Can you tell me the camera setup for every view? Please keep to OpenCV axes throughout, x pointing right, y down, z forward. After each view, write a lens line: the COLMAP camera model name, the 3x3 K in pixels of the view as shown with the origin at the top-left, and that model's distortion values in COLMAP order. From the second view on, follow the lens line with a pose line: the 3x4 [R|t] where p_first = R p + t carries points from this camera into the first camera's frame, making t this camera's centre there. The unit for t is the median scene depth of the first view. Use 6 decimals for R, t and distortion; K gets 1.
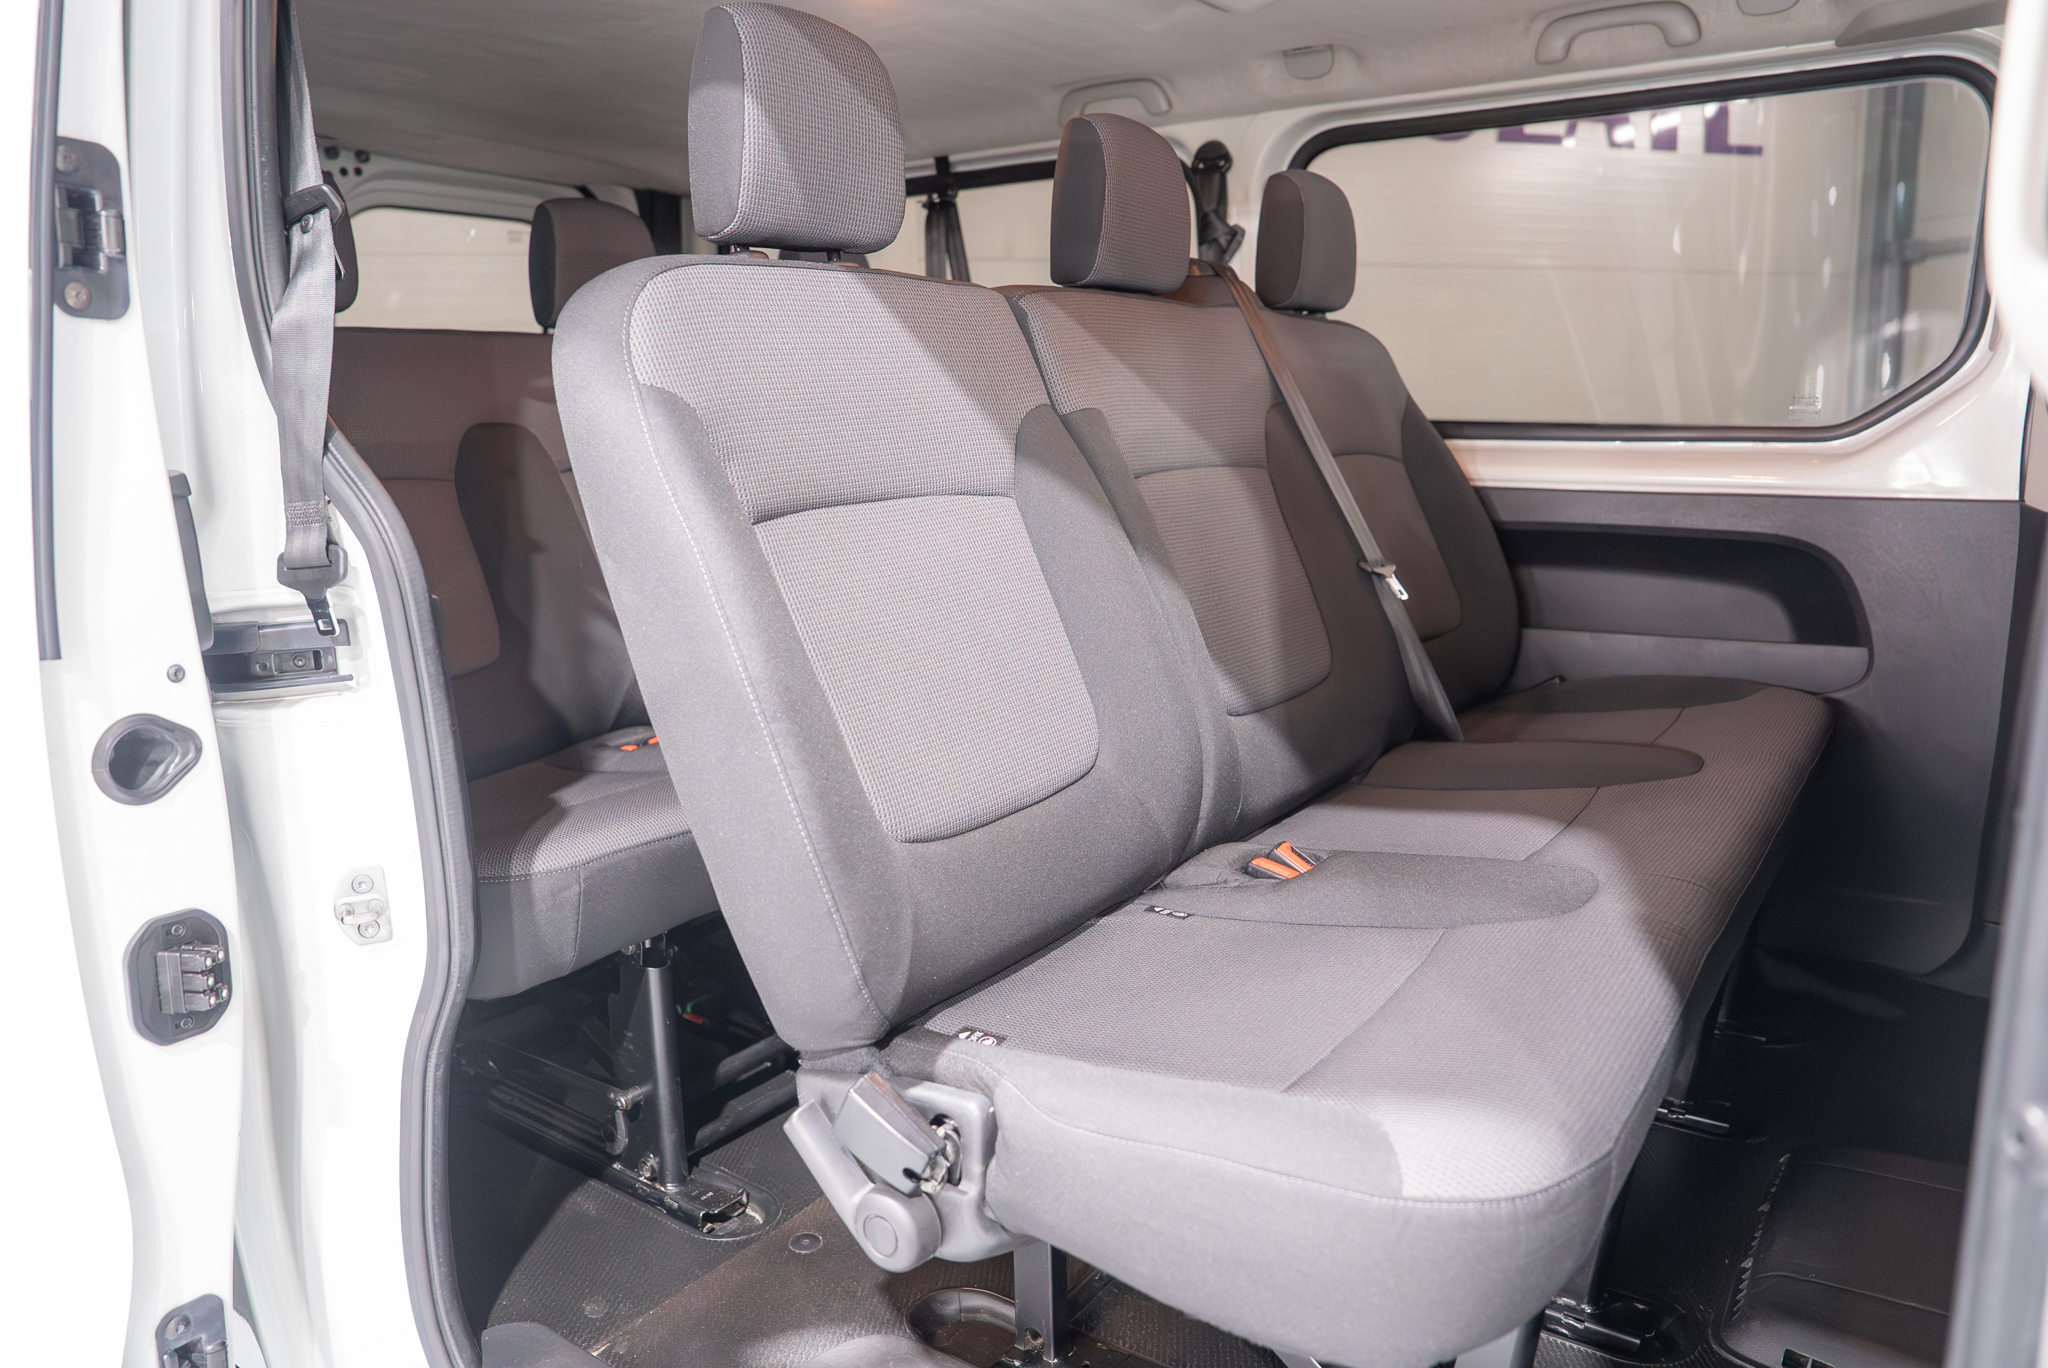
lens RADIAL K [[1414.4, 0, 1024.0], [0, 1414.4, 684.0], [0, 0, 1]] dist [-0.129872, 0.104316]
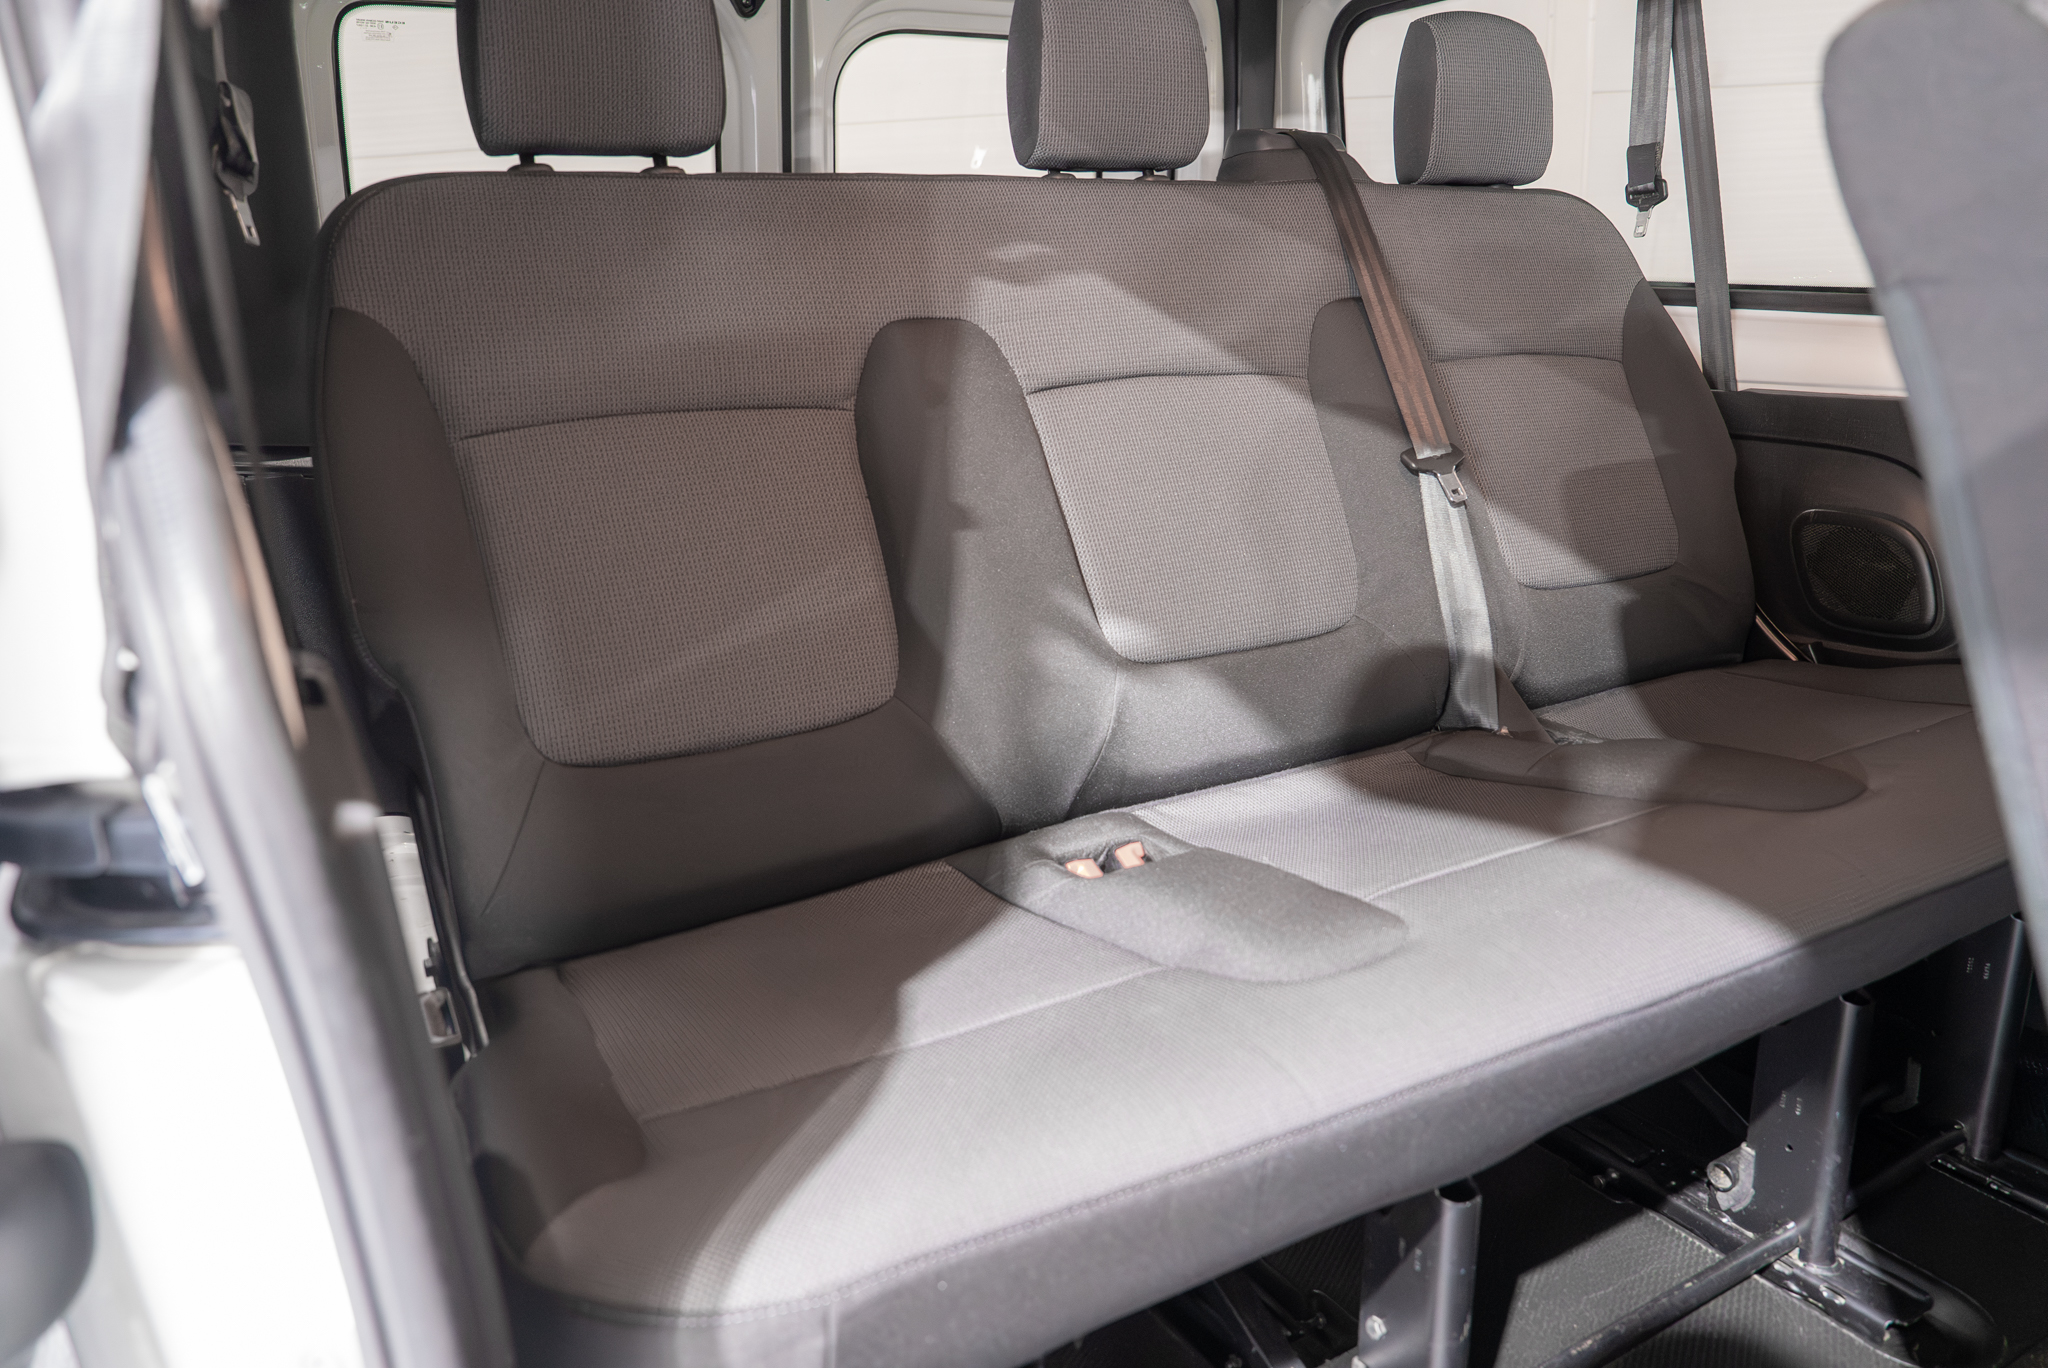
lens RADIAL K [[1414.4, 0, 1024.0], [0, 1414.4, 684.0], [0, 0, 1]] dist [-0.129872, 0.104316]
pose [[0.909262, 0.094410, -0.405376, -0.064248], [-0.062362, 0.993843, 0.091583, -0.085154], [0.411526, -0.057993, 0.909551, 0.437574]]
